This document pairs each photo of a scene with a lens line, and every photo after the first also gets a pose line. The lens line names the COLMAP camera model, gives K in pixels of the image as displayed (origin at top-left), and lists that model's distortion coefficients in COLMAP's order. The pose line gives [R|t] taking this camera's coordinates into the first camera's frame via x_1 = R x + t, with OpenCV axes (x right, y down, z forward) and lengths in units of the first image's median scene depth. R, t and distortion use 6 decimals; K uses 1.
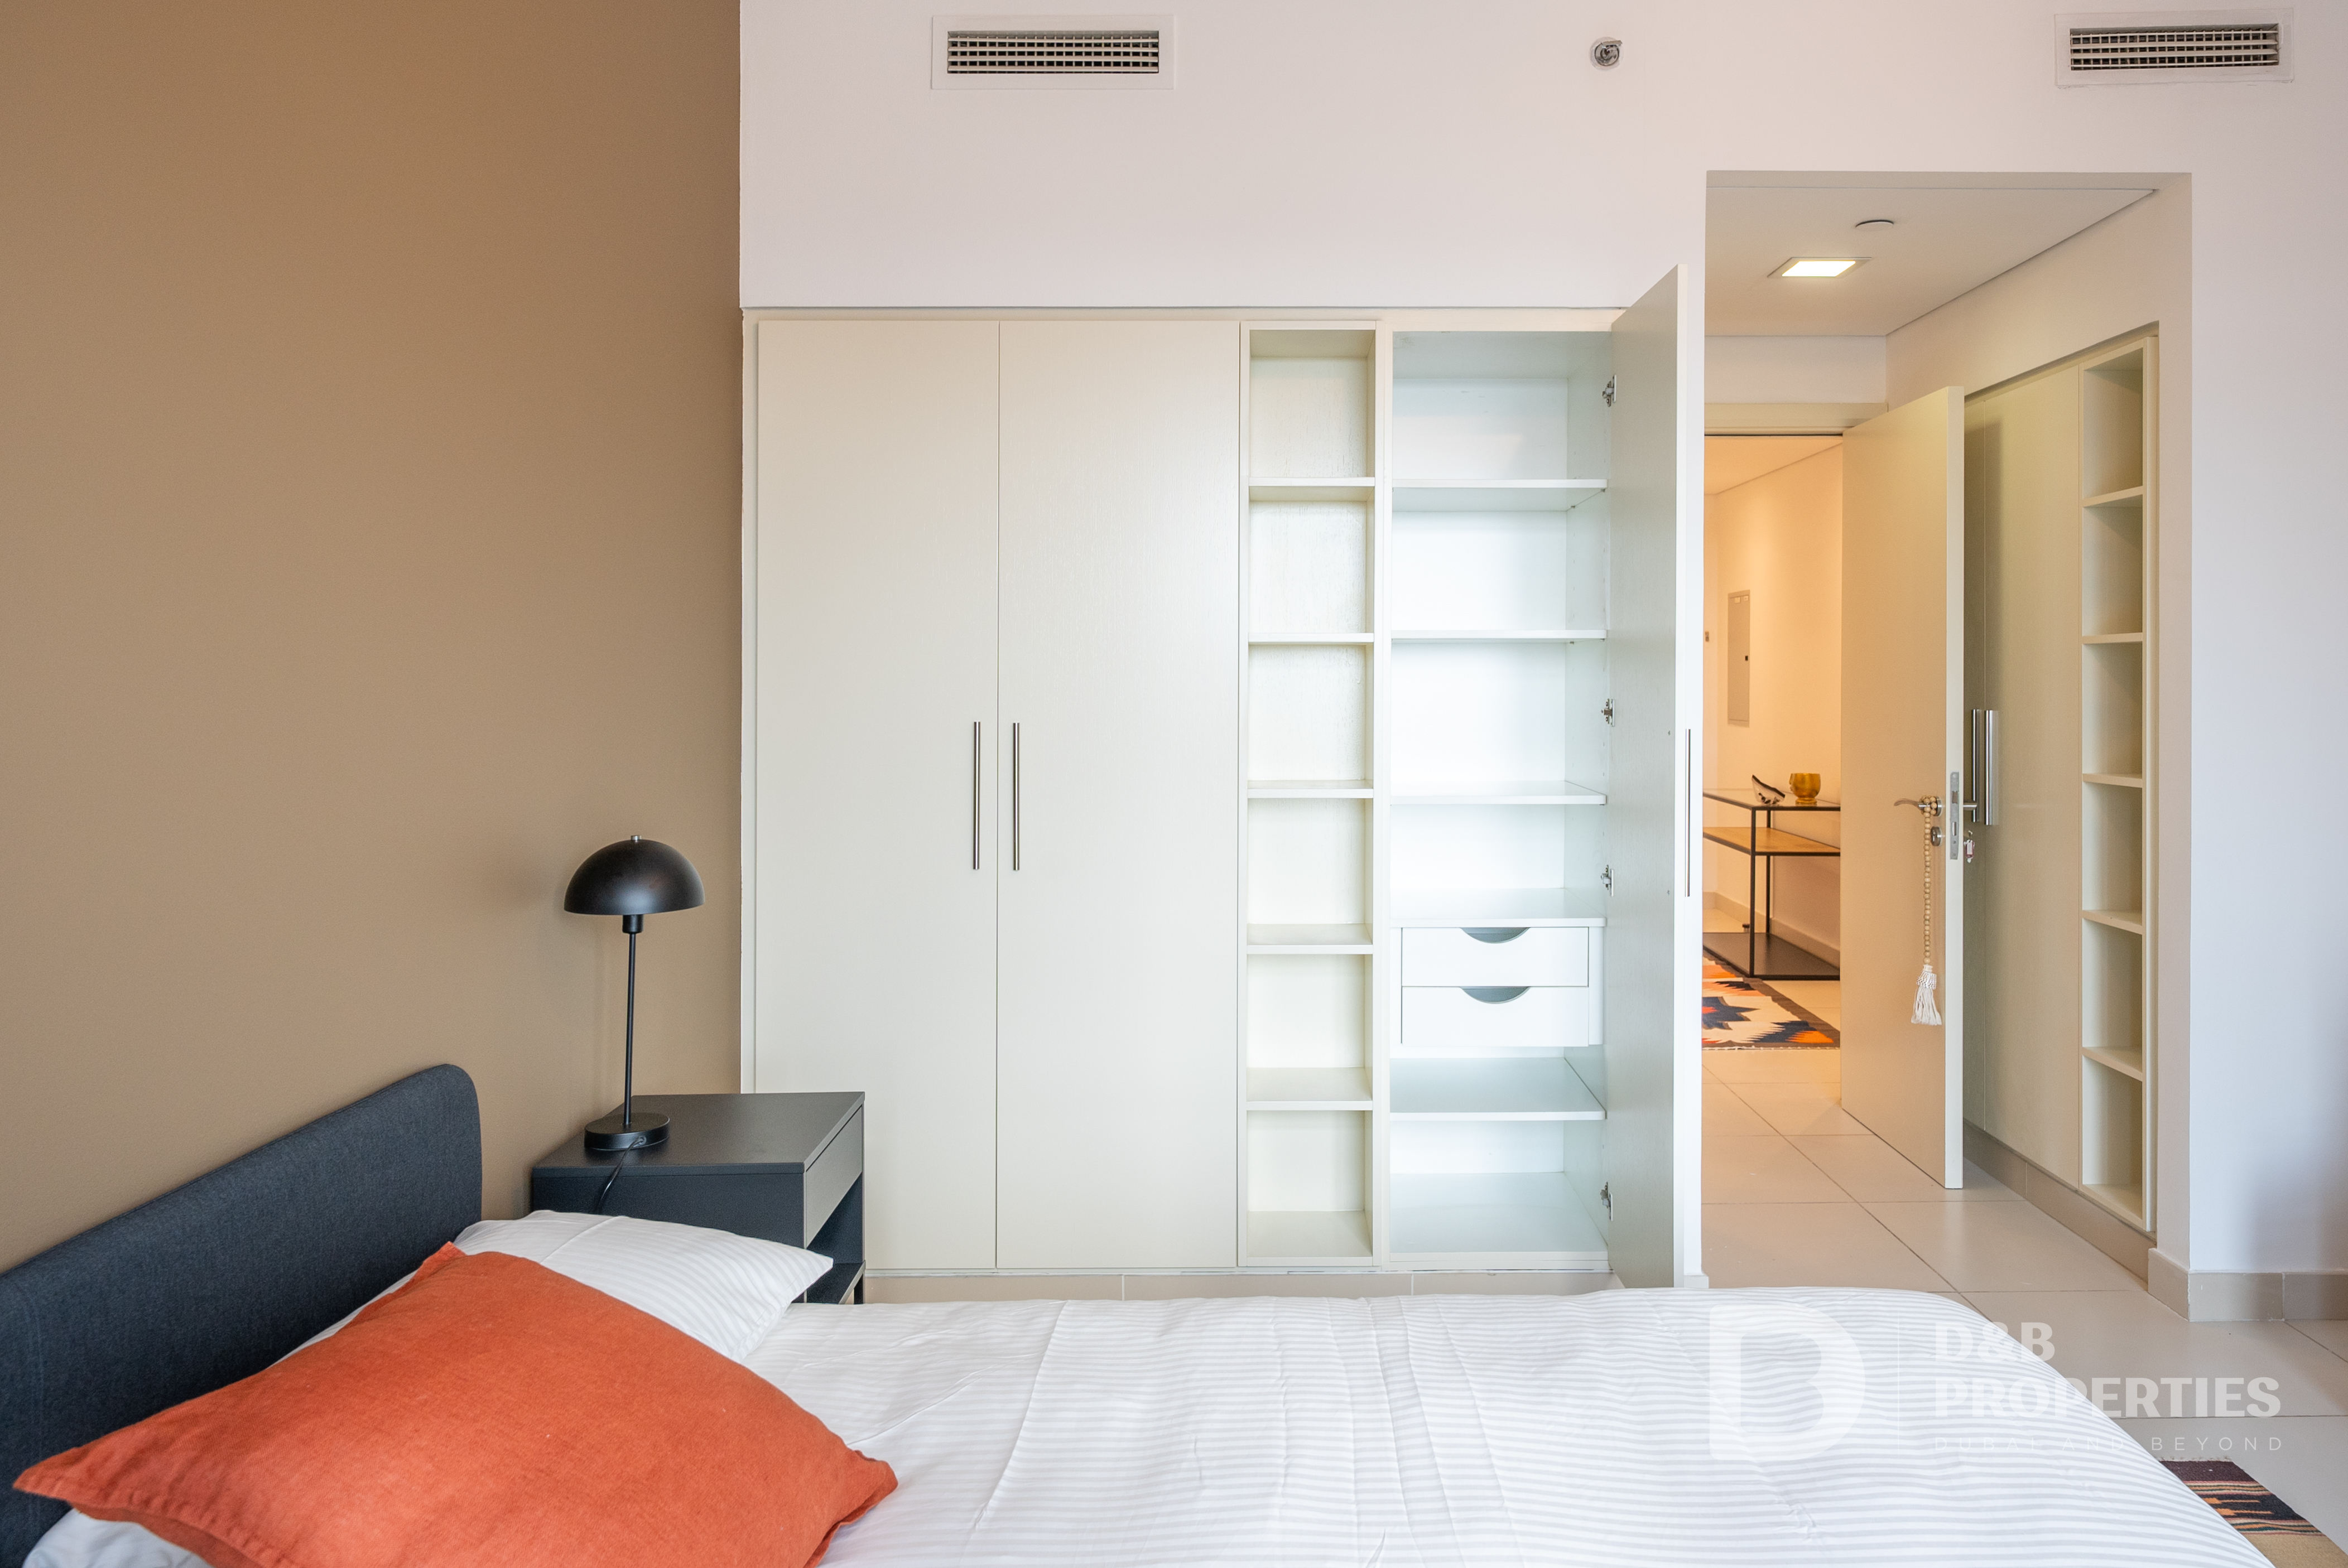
lens RADIAL K [[1660.9, 0, 1178.0], [0, 1660.9, 694.2], [0, 0, 1]] dist [-0.002983, 0.000329]
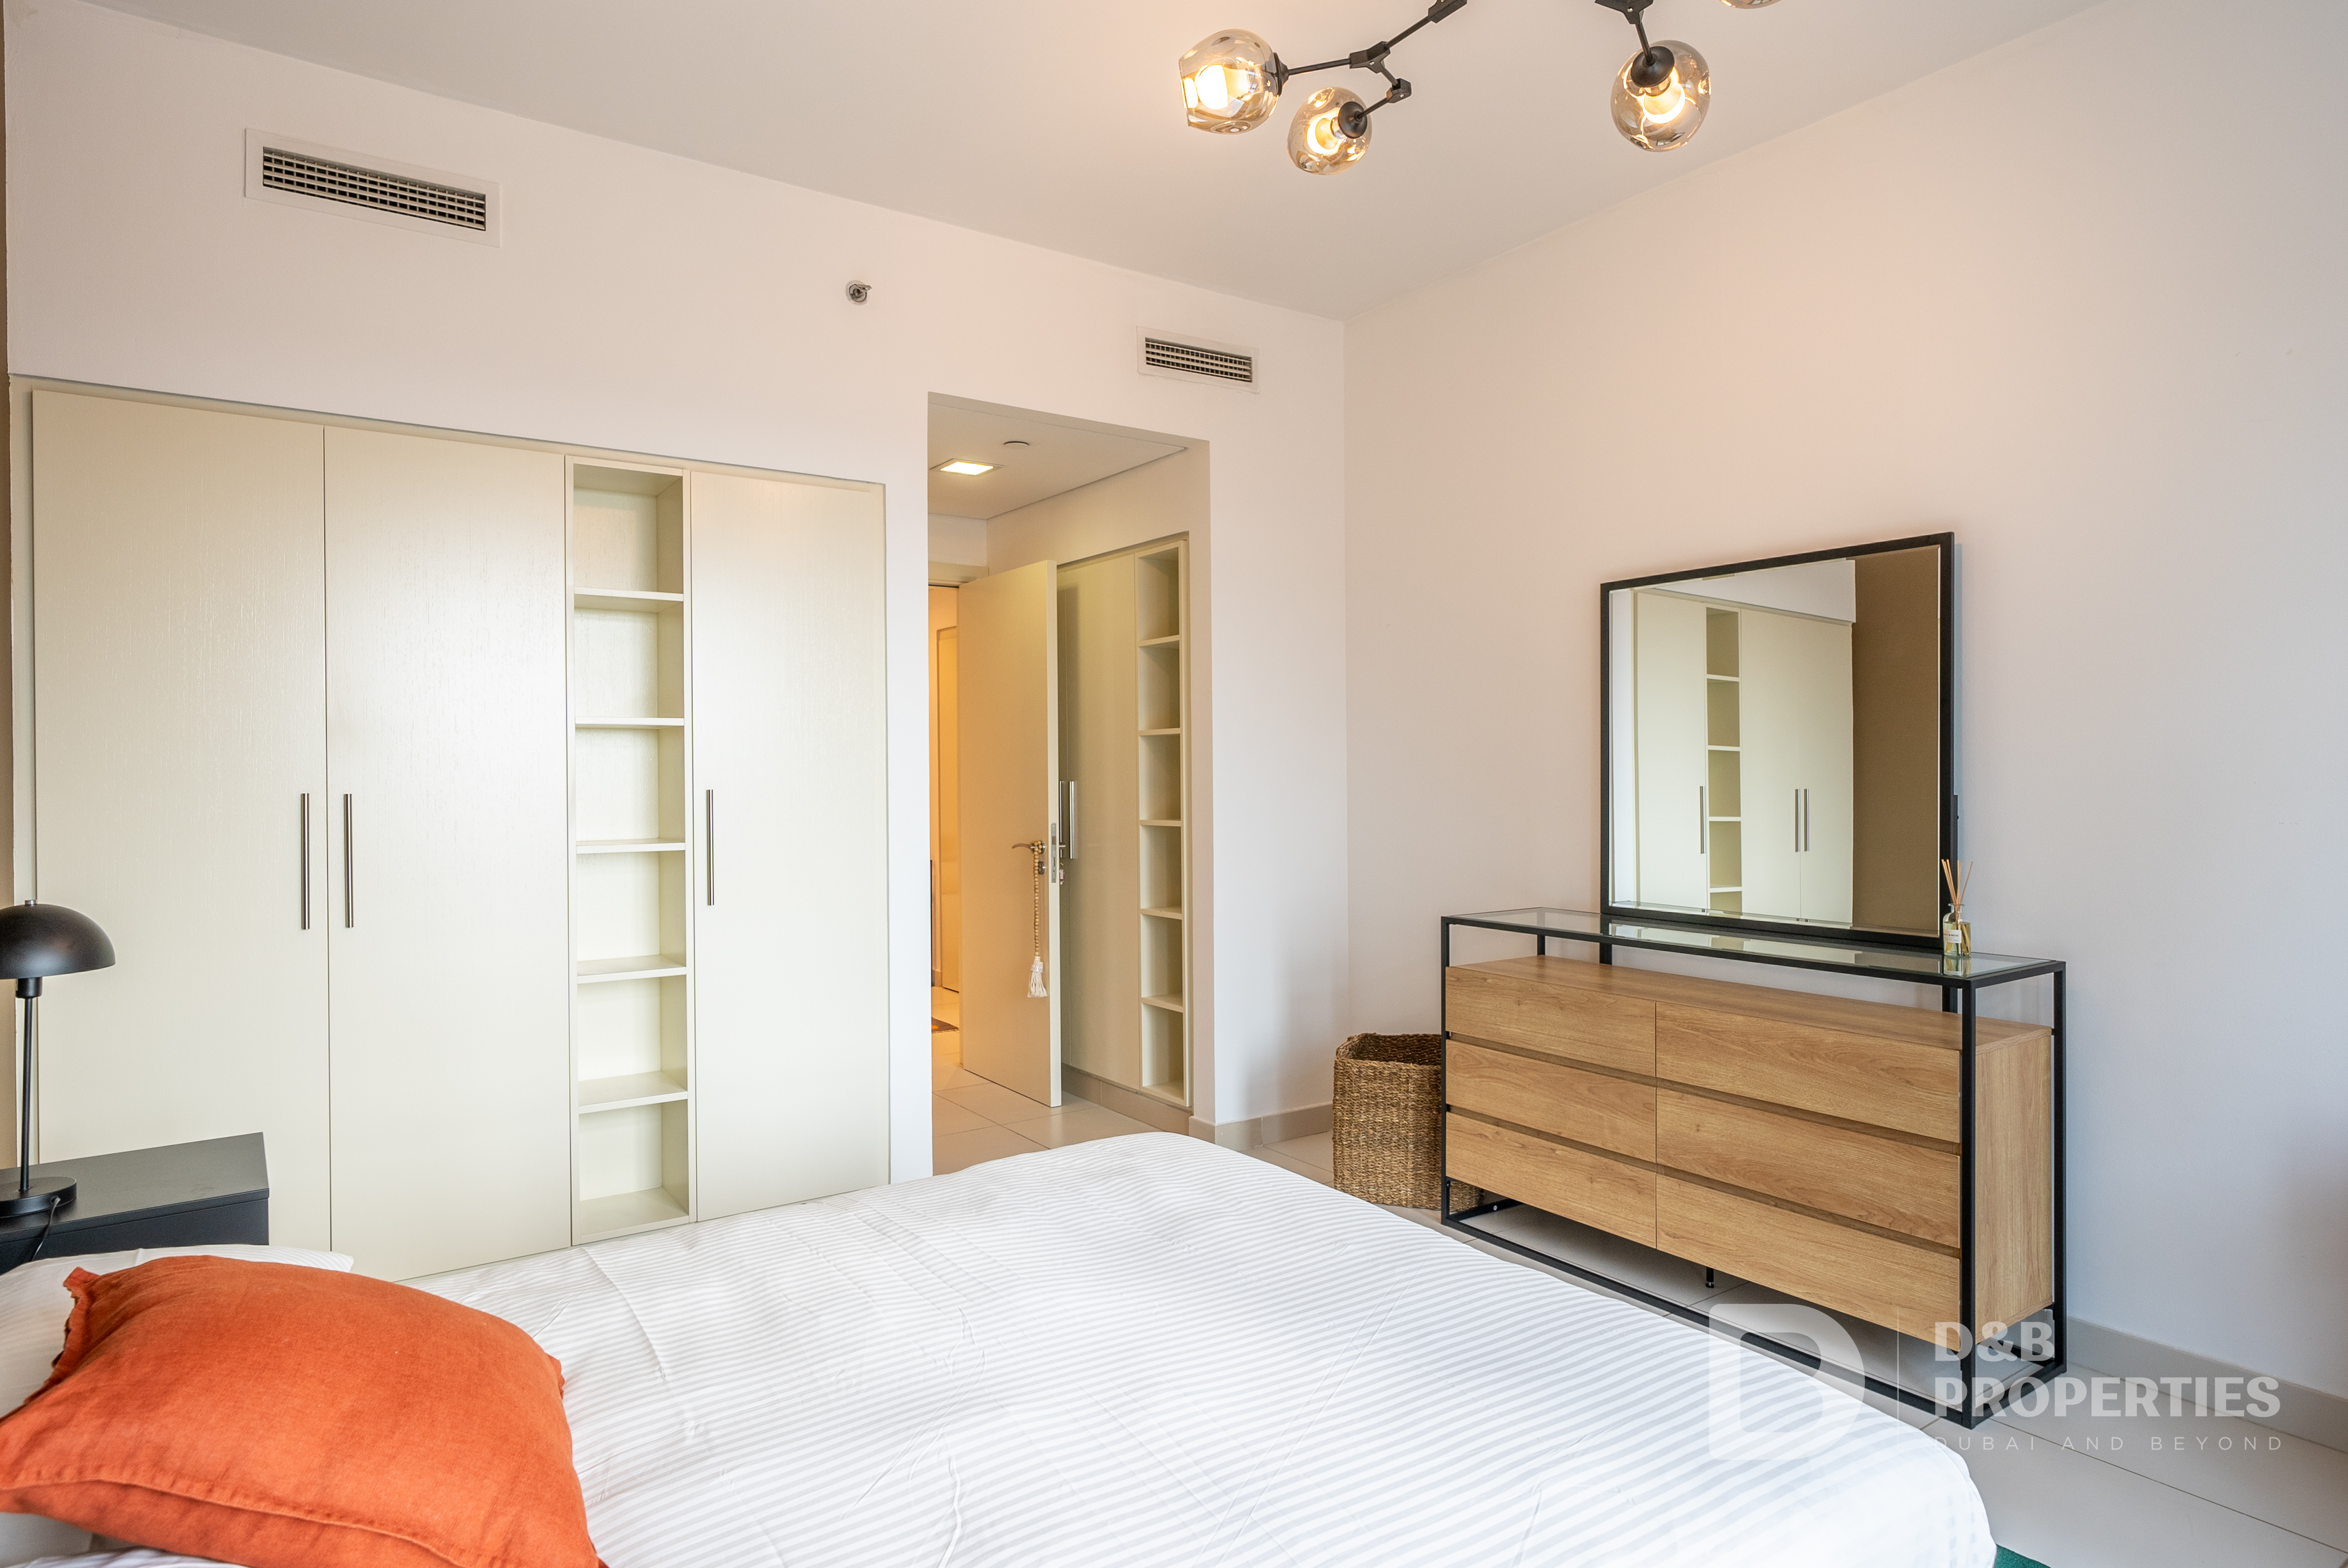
lens RADIAL K [[1326.0, 0, 1174.0], [0, 1326.0, 784.0], [0, 0, 1]] dist [-0.000655, -0.000871]
pose [[0.821918, -0.008568, 0.569542, -0.141926], [0.008842, 0.999958, 0.002283, 0.013137], [-0.569537, 0.003160, 0.821959, -0.030864]]
